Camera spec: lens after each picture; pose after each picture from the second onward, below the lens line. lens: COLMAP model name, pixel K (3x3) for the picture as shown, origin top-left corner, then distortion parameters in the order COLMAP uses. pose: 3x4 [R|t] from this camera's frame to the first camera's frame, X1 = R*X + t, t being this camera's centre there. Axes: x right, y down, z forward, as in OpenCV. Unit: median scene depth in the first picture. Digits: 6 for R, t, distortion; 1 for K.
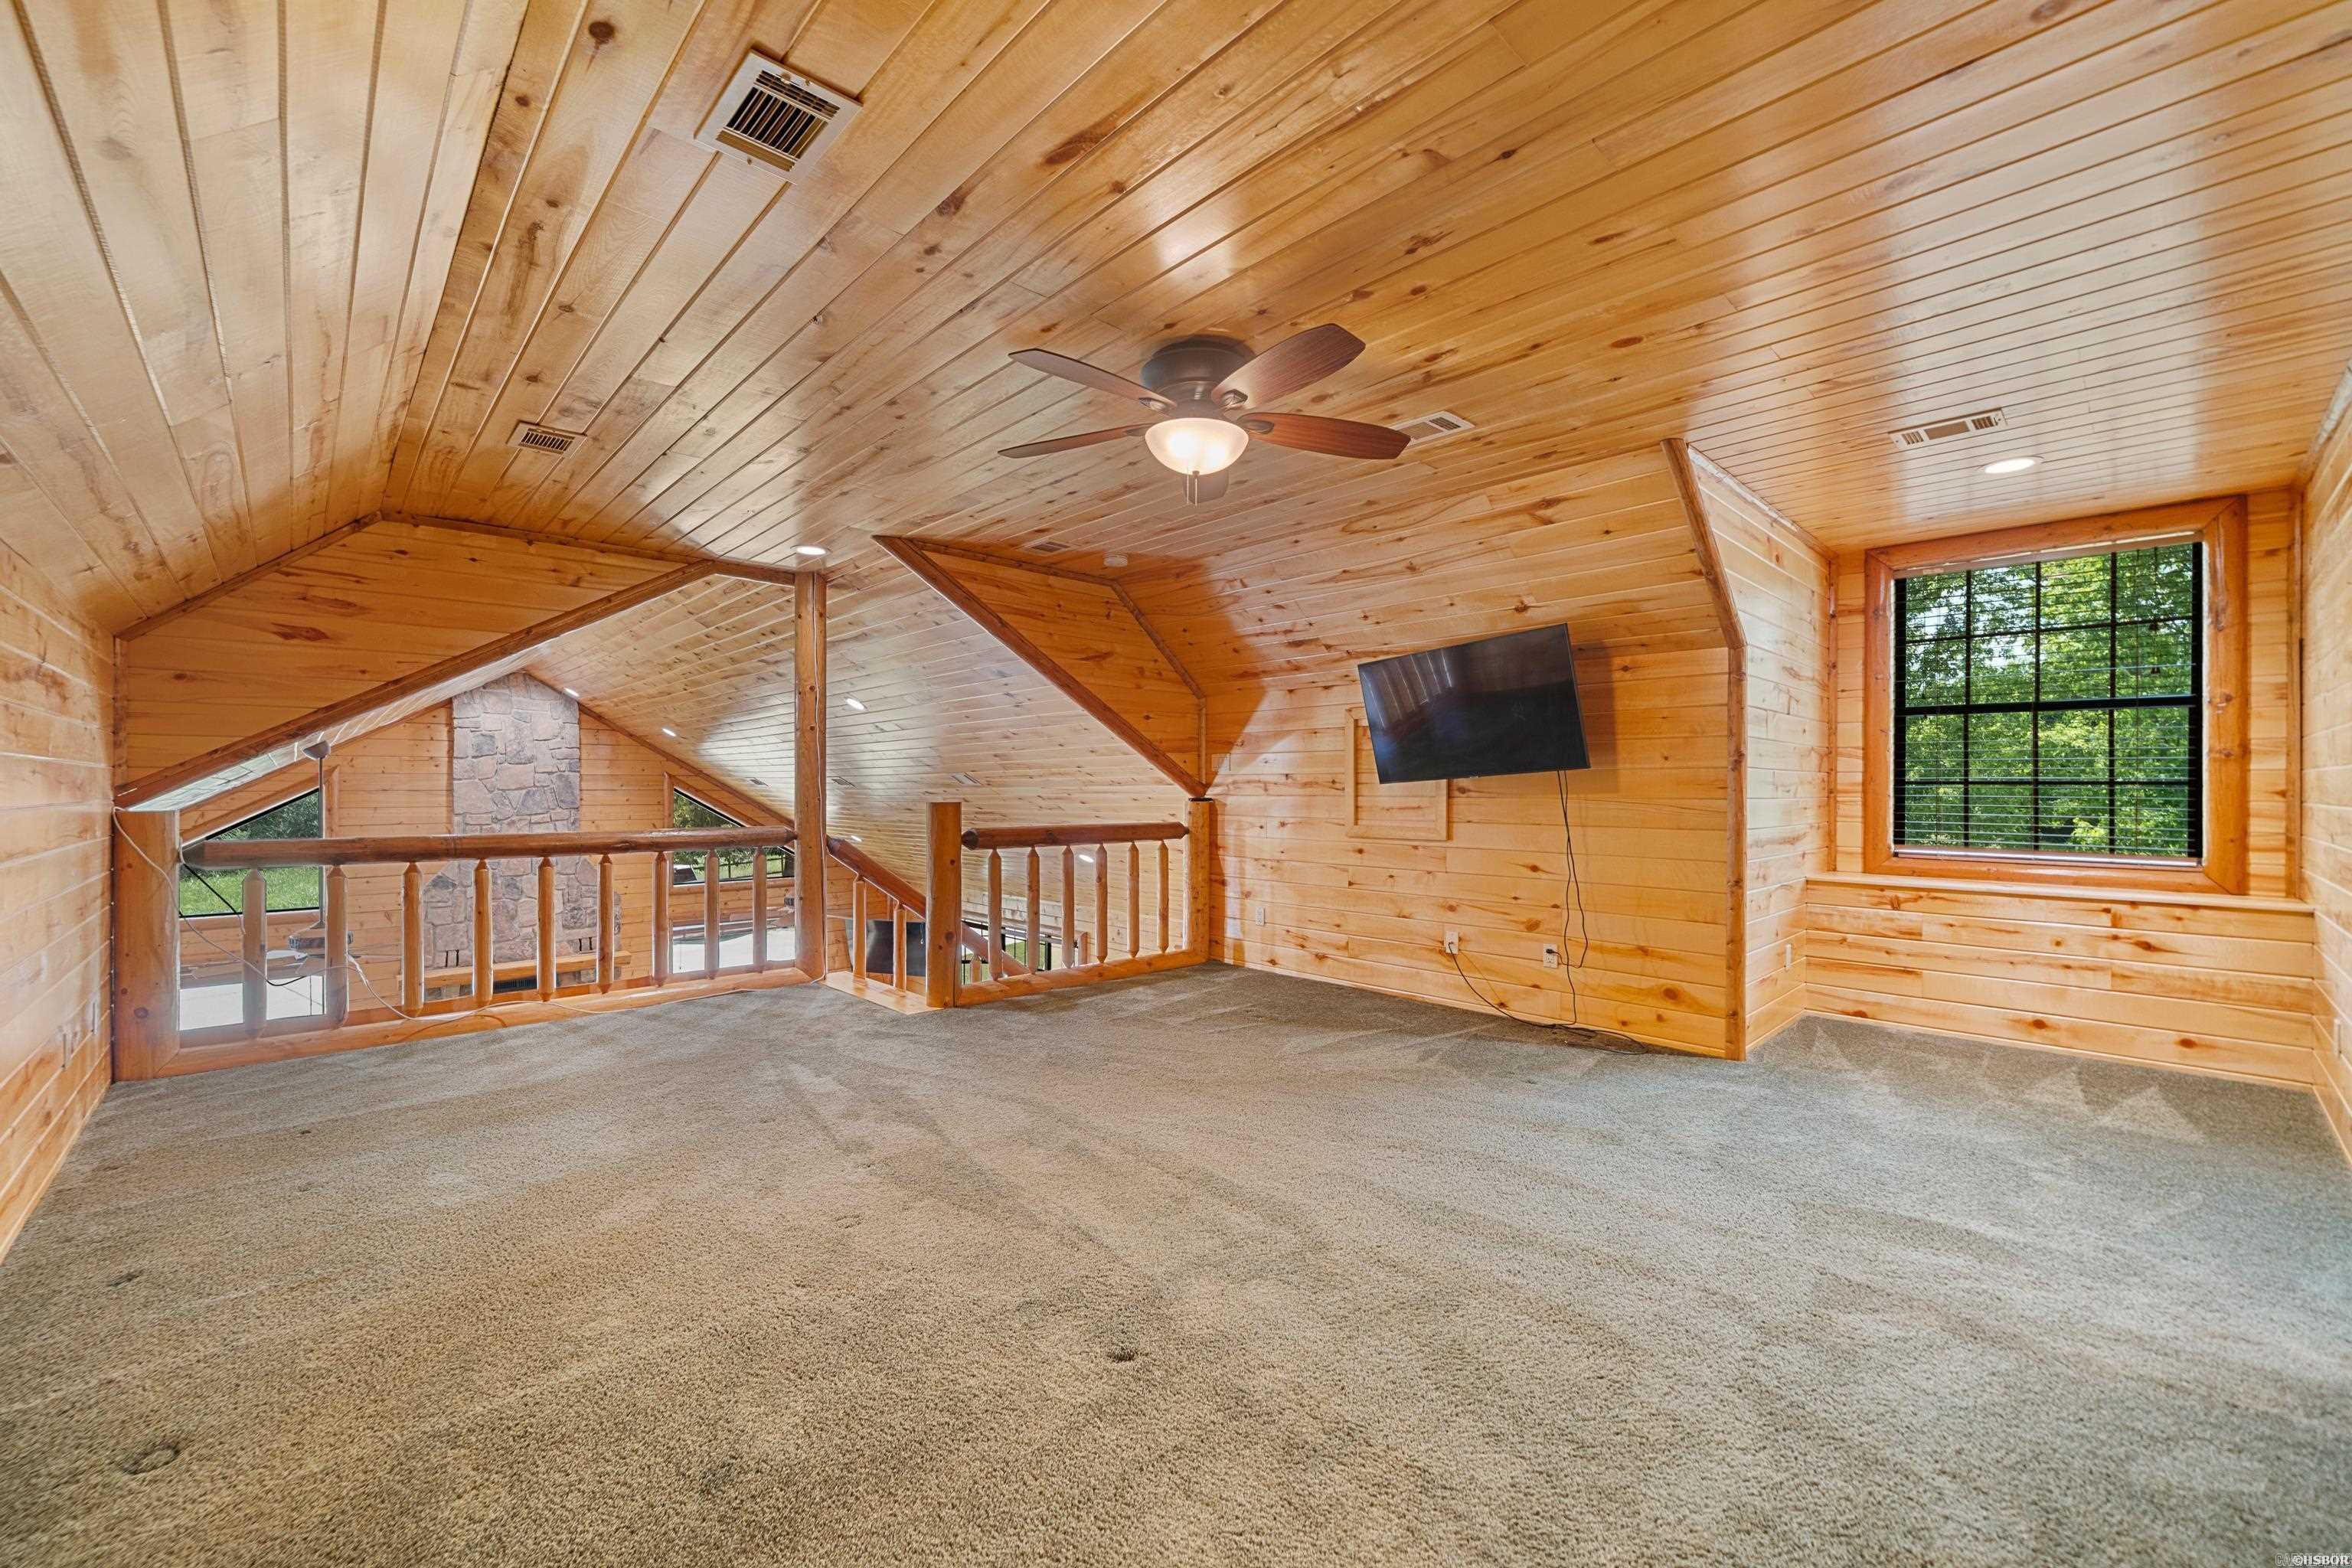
lens RADIAL K [[905.9, 0, 1158.0], [0, 905.9, 781.7], [0, 0, 1]] dist [-0.006132, -0.000024]
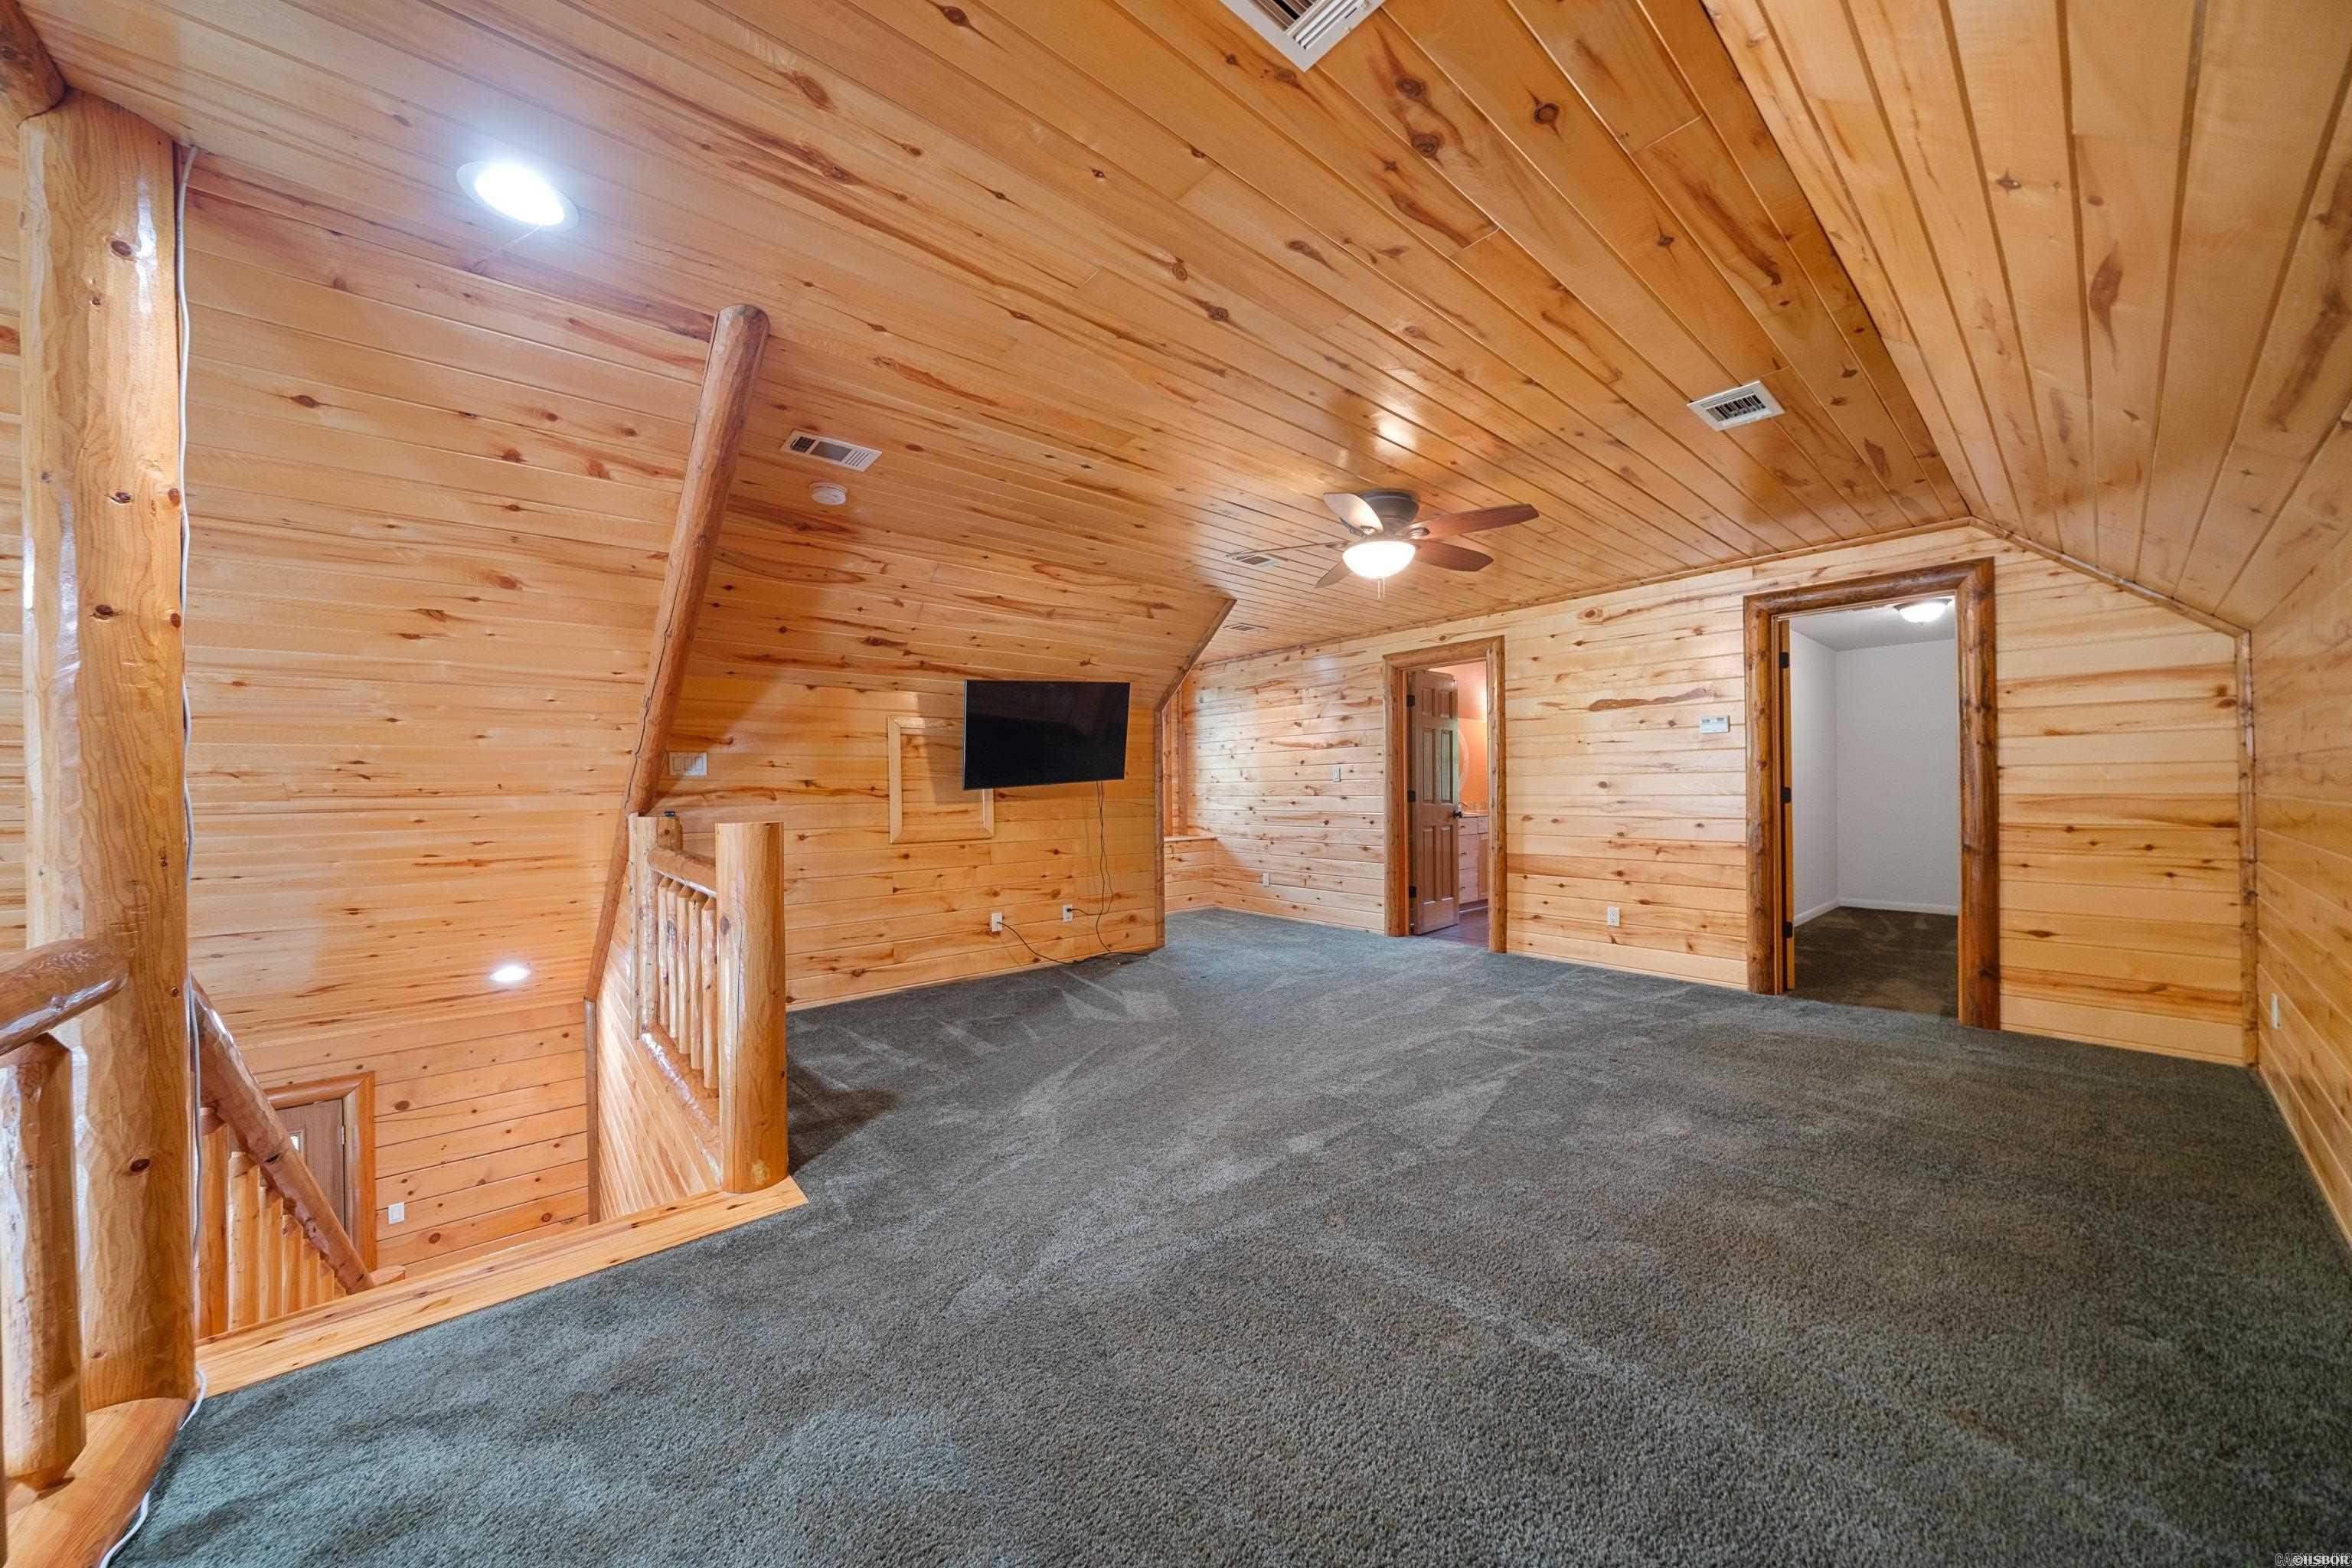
lens RADIAL K [[796.1, 0, 1168.3], [0, 796.1, 792.1], [0, 0, 1]] dist [-0.005673, -0.000150]
pose [[0.061892, -0.005937, 0.998065, -0.720299], [0.002259, 0.999981, 0.005808, -0.000526], [-0.998080, 0.001895, 0.061905, 0.711428]]
